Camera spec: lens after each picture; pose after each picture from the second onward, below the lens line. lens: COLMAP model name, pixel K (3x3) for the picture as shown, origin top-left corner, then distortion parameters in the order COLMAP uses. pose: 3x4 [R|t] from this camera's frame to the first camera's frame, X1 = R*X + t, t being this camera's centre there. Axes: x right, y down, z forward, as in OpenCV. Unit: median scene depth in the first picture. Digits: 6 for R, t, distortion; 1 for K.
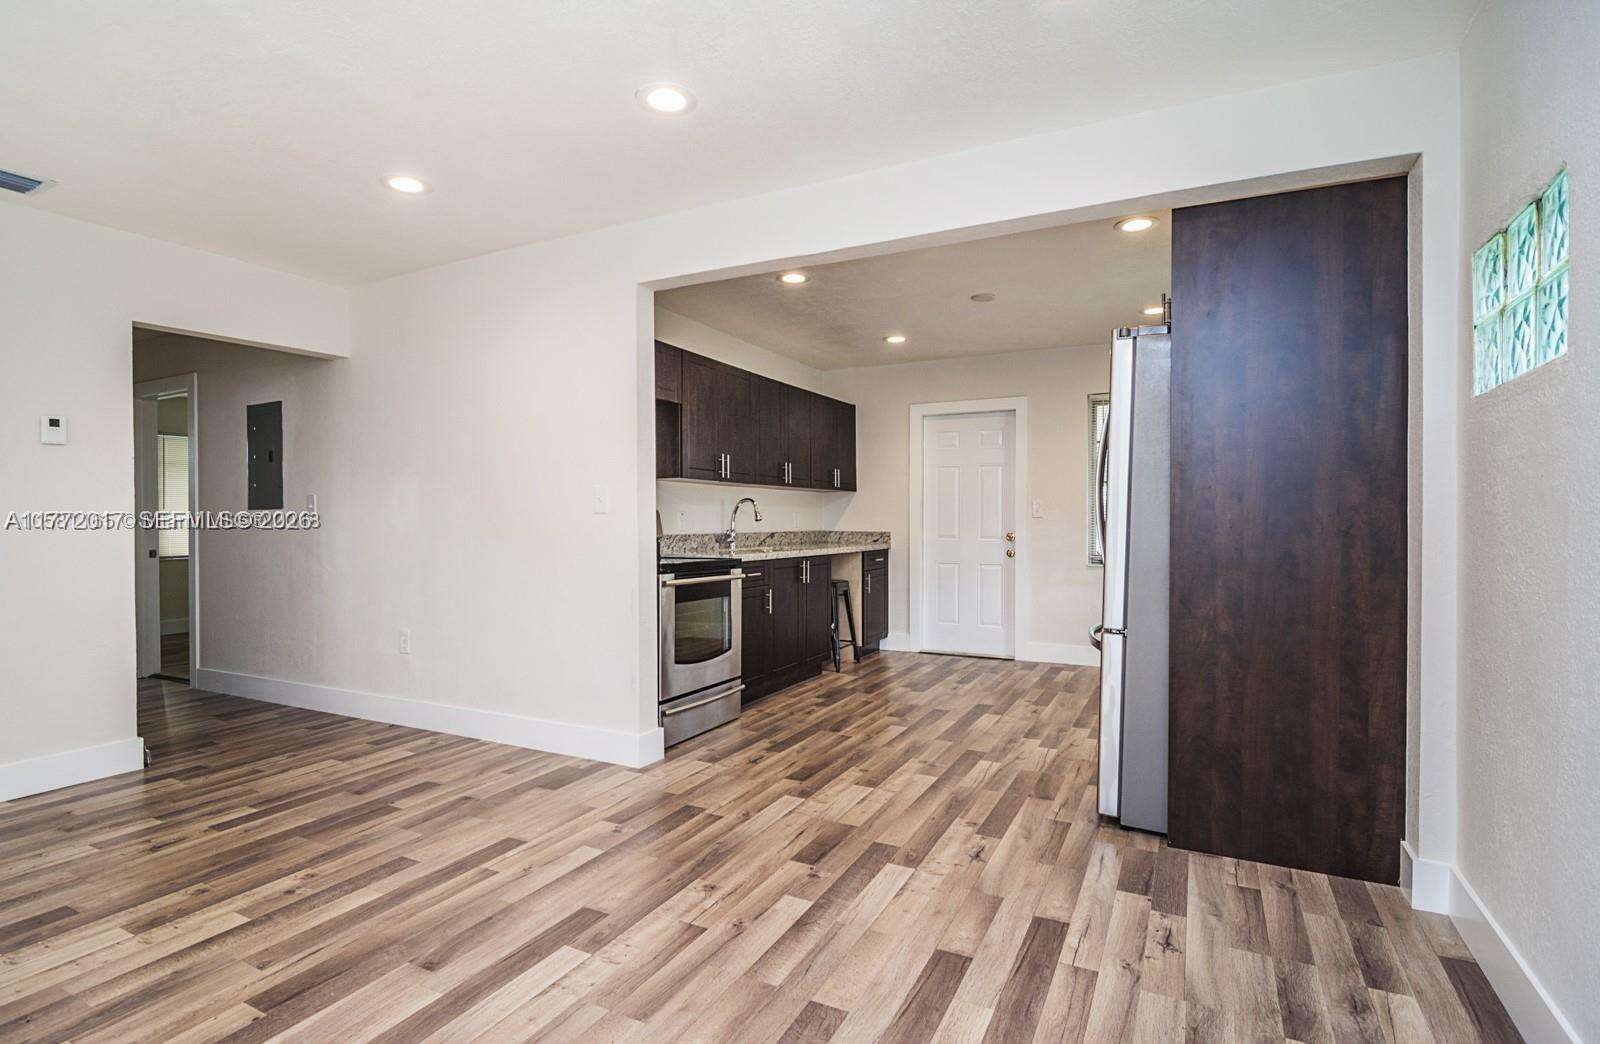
lens RADIAL K [[811.1, 0, 793.8], [0, 811.1, 513.1], [0, 0, 1]] dist [-0.093641, -0.001510]
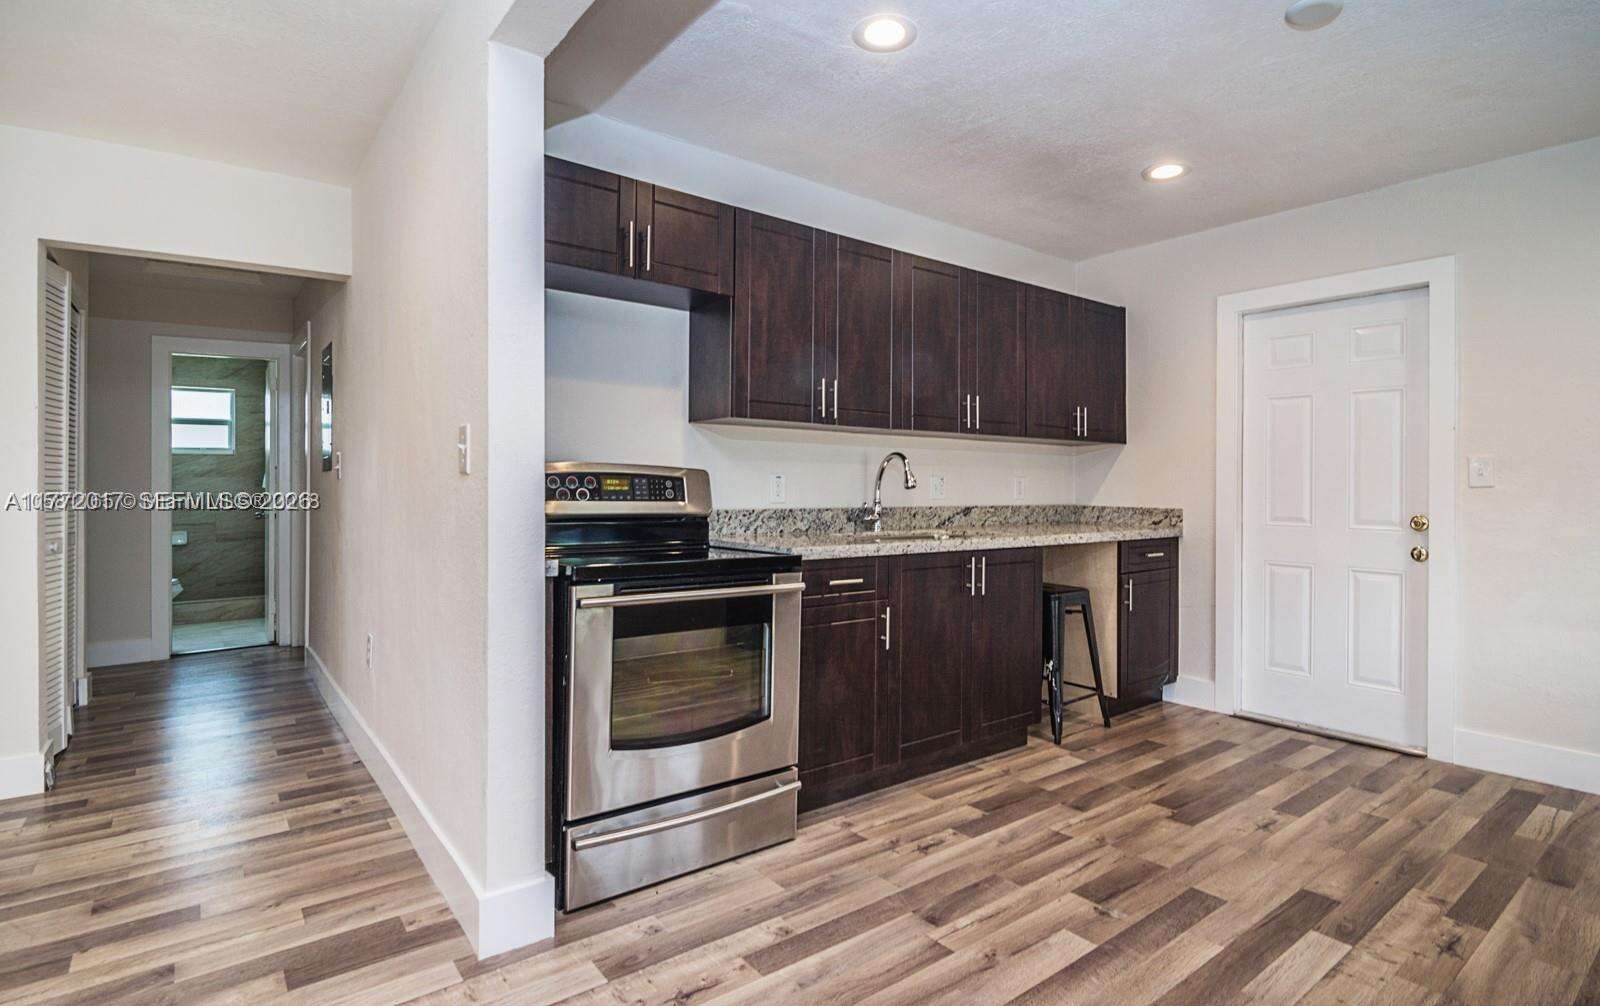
lens RADIAL K [[794.9, 0, 813.7], [0, 794.9, 468.7], [0, 0, 1]] dist [-0.023531, -0.001859]
pose [[0.903579, 0.003197, -0.428410, 0.149011], [-0.006682, 0.999956, -0.006632, -0.001134], [0.428370, 0.008855, 0.903560, 0.416244]]
